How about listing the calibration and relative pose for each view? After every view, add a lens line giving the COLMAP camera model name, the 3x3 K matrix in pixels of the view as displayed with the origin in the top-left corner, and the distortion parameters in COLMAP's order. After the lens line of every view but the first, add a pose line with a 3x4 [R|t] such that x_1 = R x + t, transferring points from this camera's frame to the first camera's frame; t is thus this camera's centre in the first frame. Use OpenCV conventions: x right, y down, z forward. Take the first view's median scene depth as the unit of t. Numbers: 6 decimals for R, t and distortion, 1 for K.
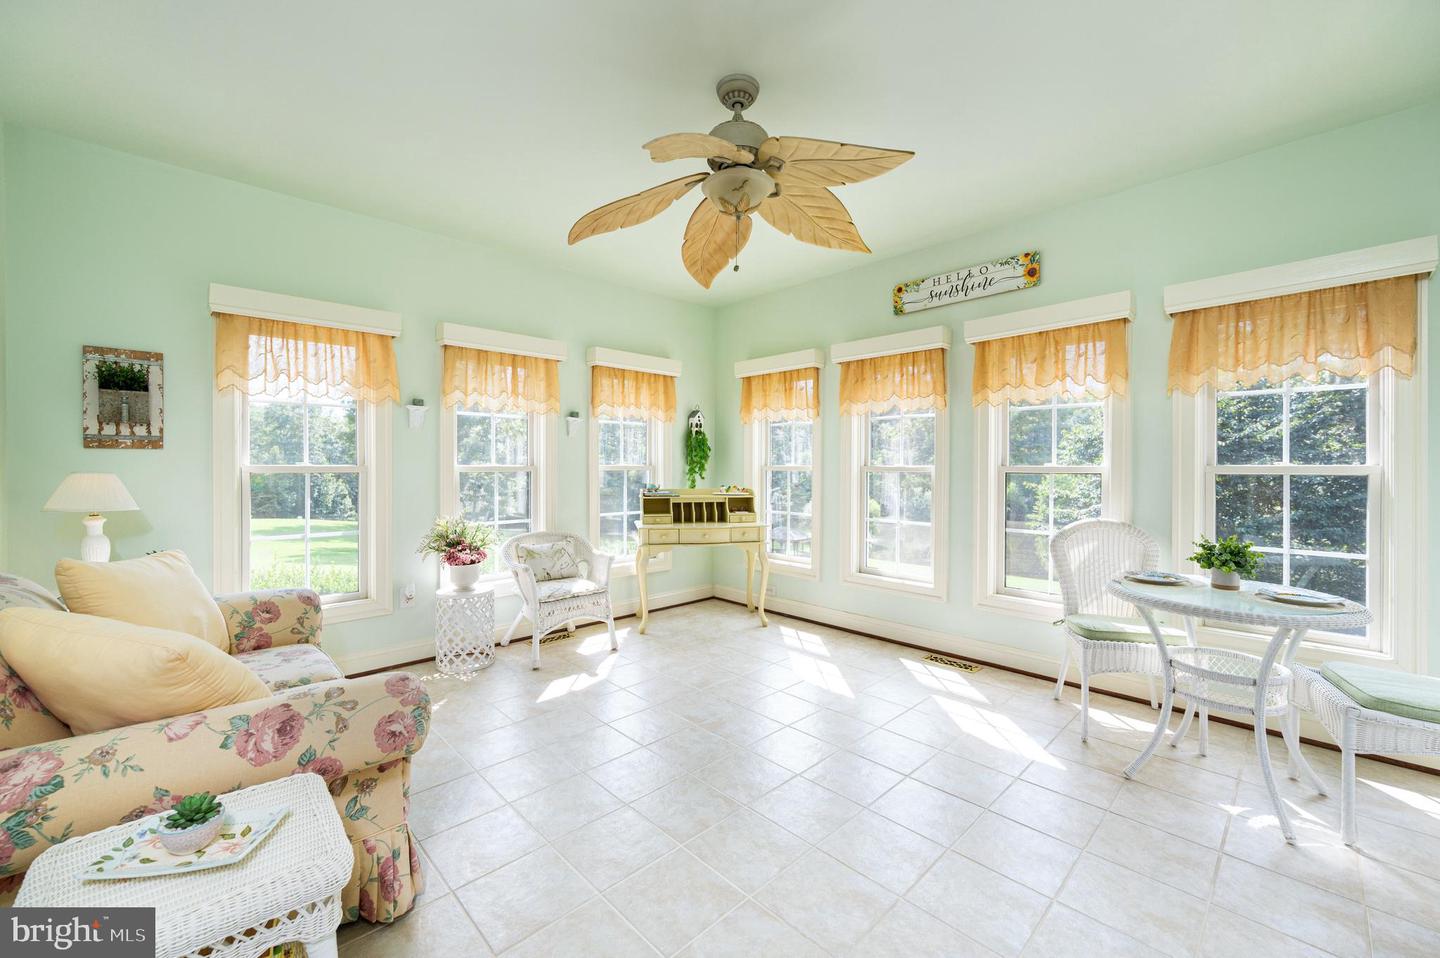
lens RADIAL K [[572.9, 0, 722.6], [0, 572.9, 470.7], [0, 0, 1]] dist [-0.001033, 0.000543]
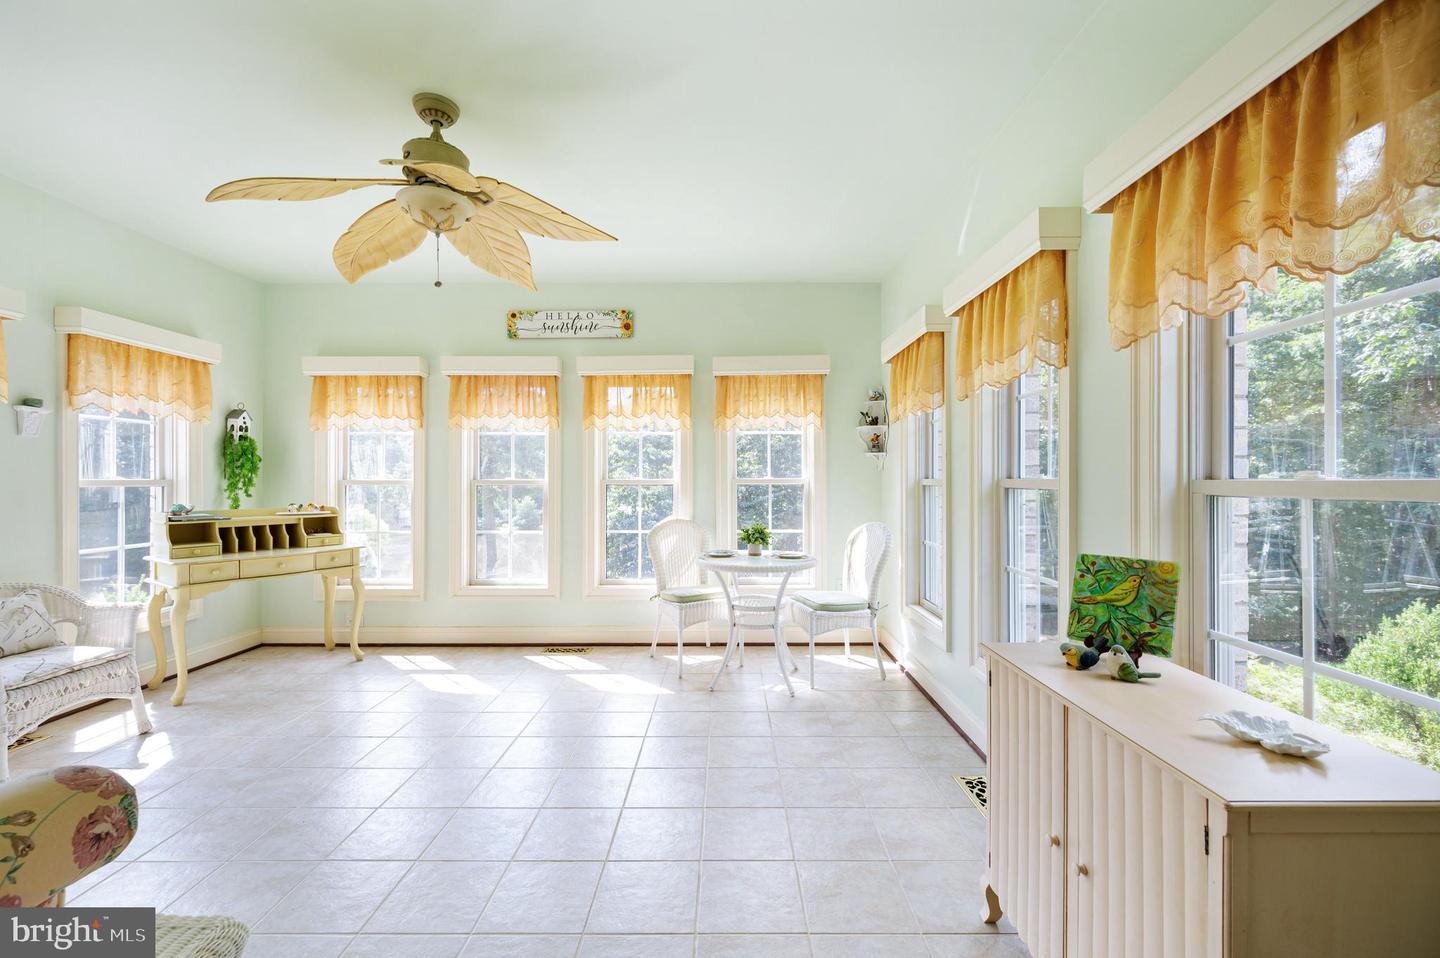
lens RADIAL K [[572.9, 0, 731.5], [0, 572.9, 484.6], [0, 0, 1]] dist [-0.001033, 0.000543]
pose [[0.696444, -0.007939, 0.717567, -0.195625], [0.008276, 0.999961, 0.003030, 0.001227], [-0.717563, 0.003828, 0.696483, -0.042512]]
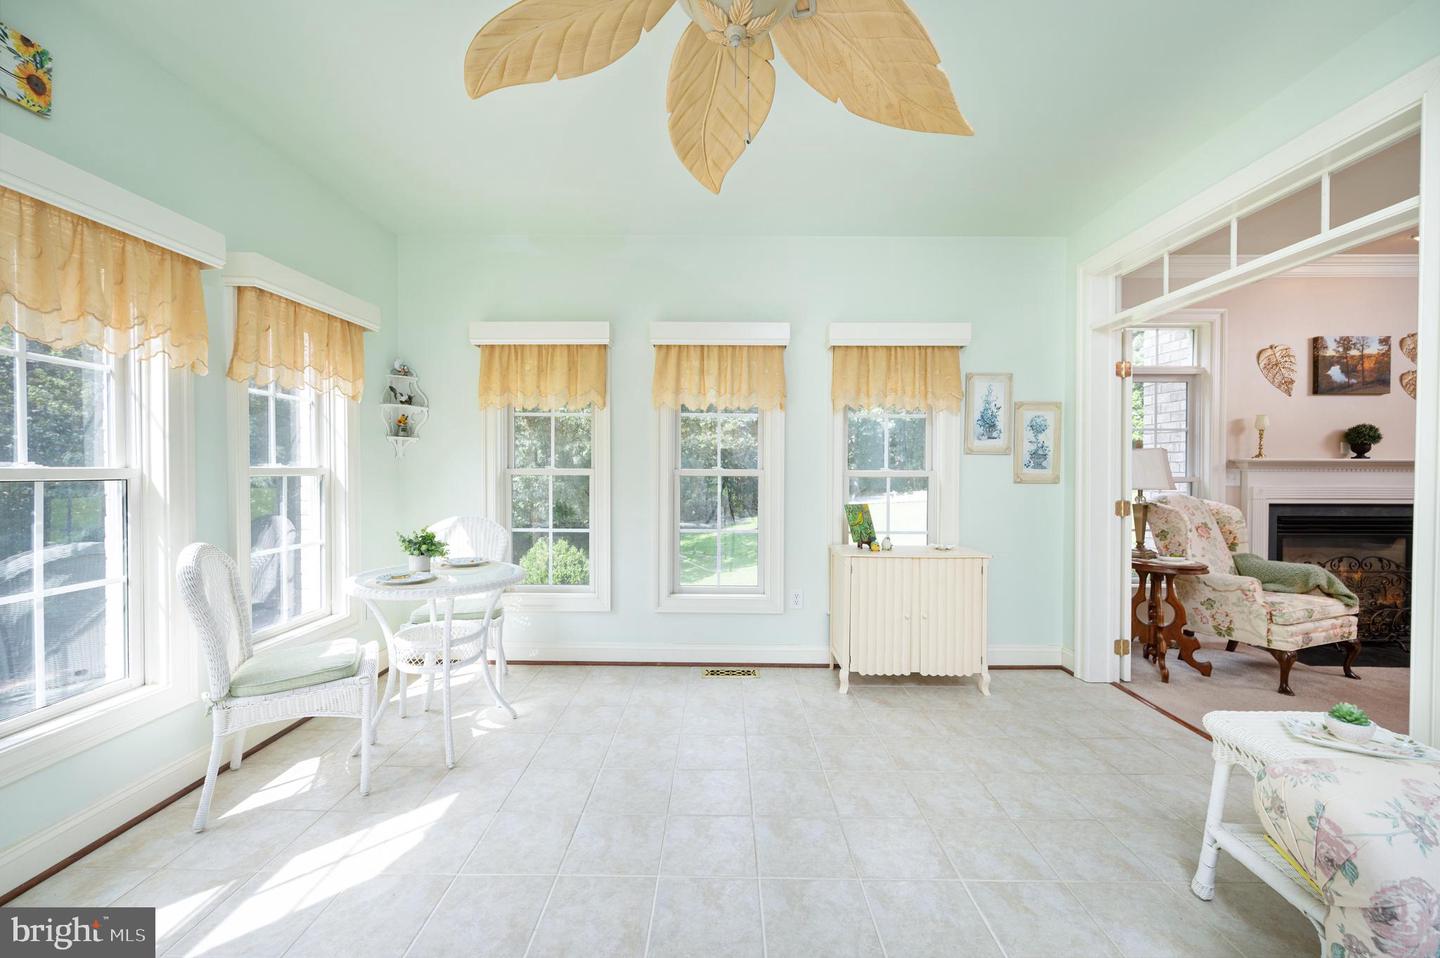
lens RADIAL K [[572.9, 0, 723.7], [0, 572.9, 479.2], [0, 0, 1]] dist [-0.001033, 0.000543]
pose [[-0.709445, -0.015297, 0.704595, -0.235756], [0.001781, 0.999722, 0.023498, -0.007777], [-0.704759, 0.017925, -0.709221, 0.872101]]
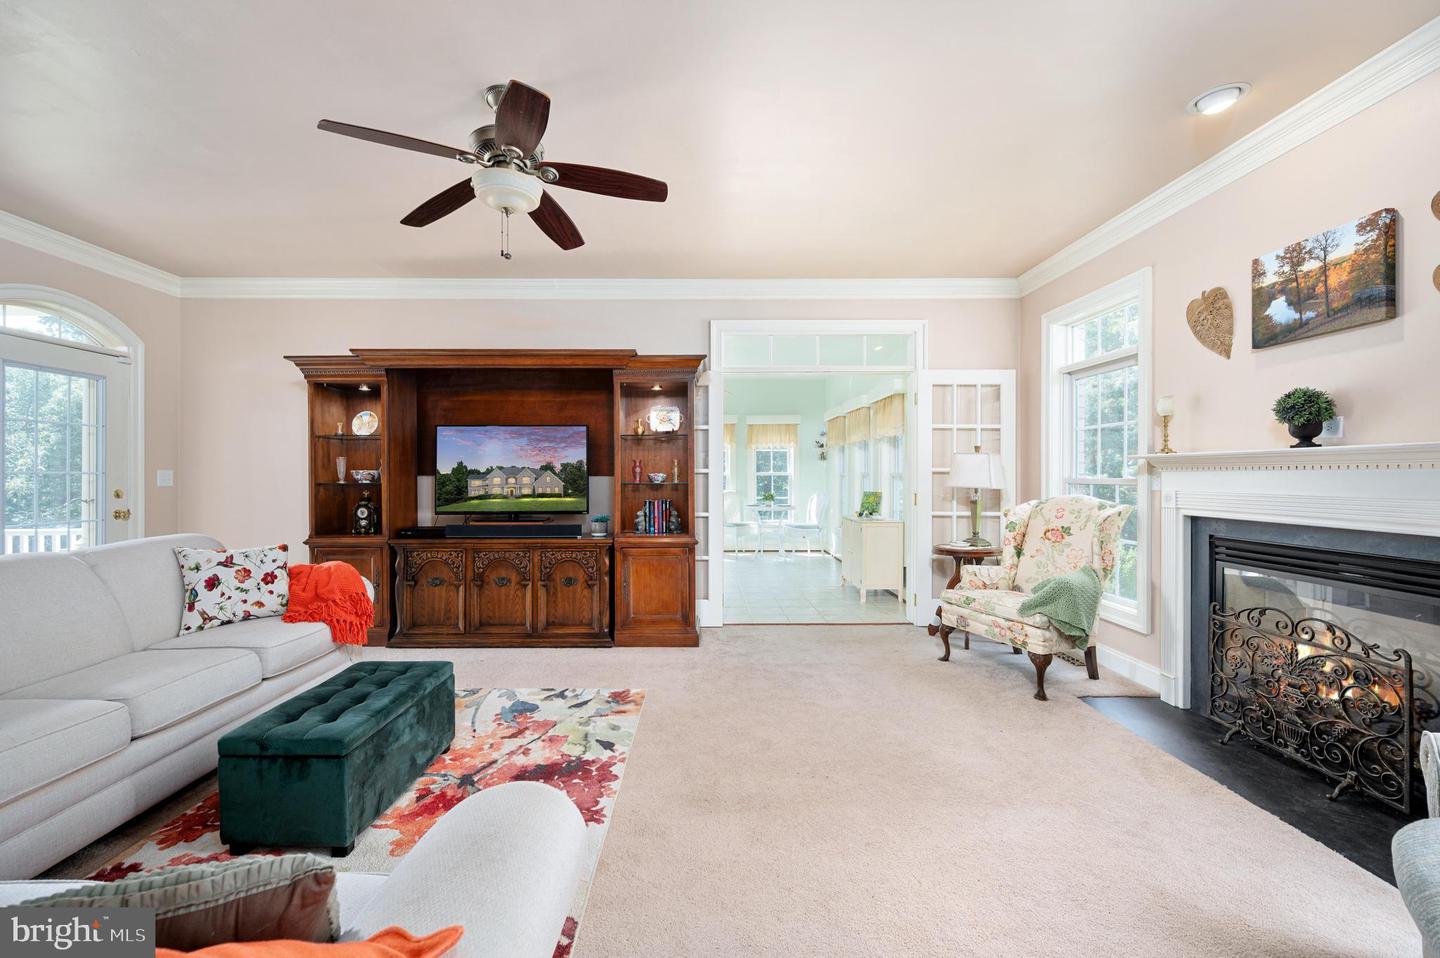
lens RADIAL K [[572.9, 0, 693.7], [0, 572.9, 474.6], [0, 0, 1]] dist [-0.001033, 0.000543]
pose [[0.705015, -0.003718, 0.709182, -1.297136], [0.008953, 0.999953, -0.003658, 0.007575], [-0.709135, 0.008928, 0.705016, -0.787158]]
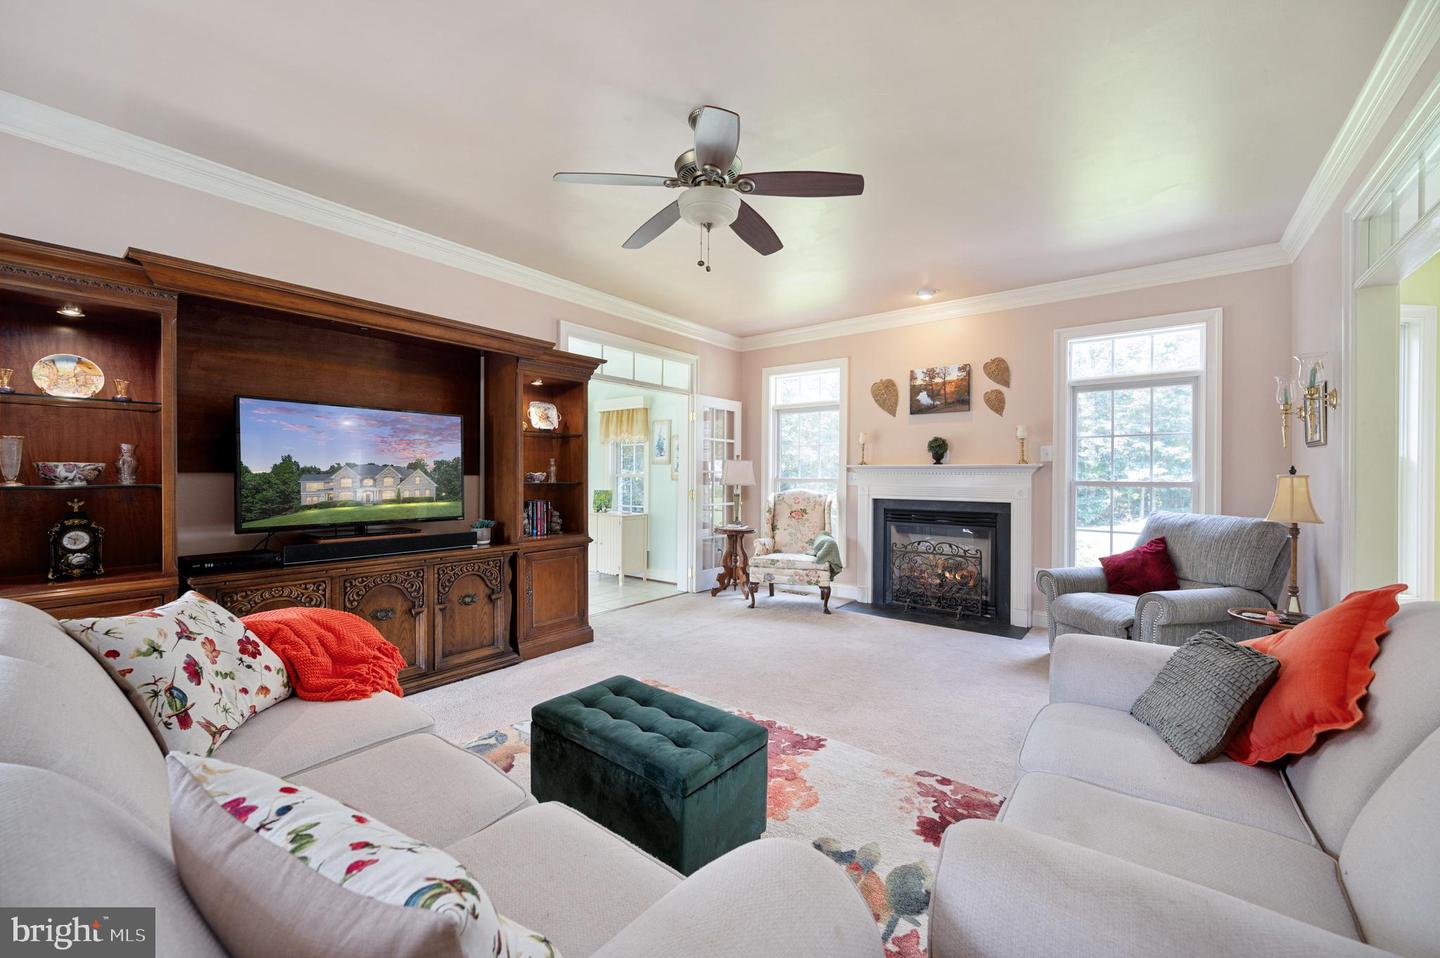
lens RADIAL K [[572.9, 0, 711.1], [0, 572.9, 478.8], [0, 0, 1]] dist [-0.001033, 0.000543]
pose [[-0.122685, -0.009072, 0.992404, -1.679998], [0.002239, 0.999953, 0.009418, 0.001606], [-0.992443, 0.003377, -0.122658, -0.085200]]
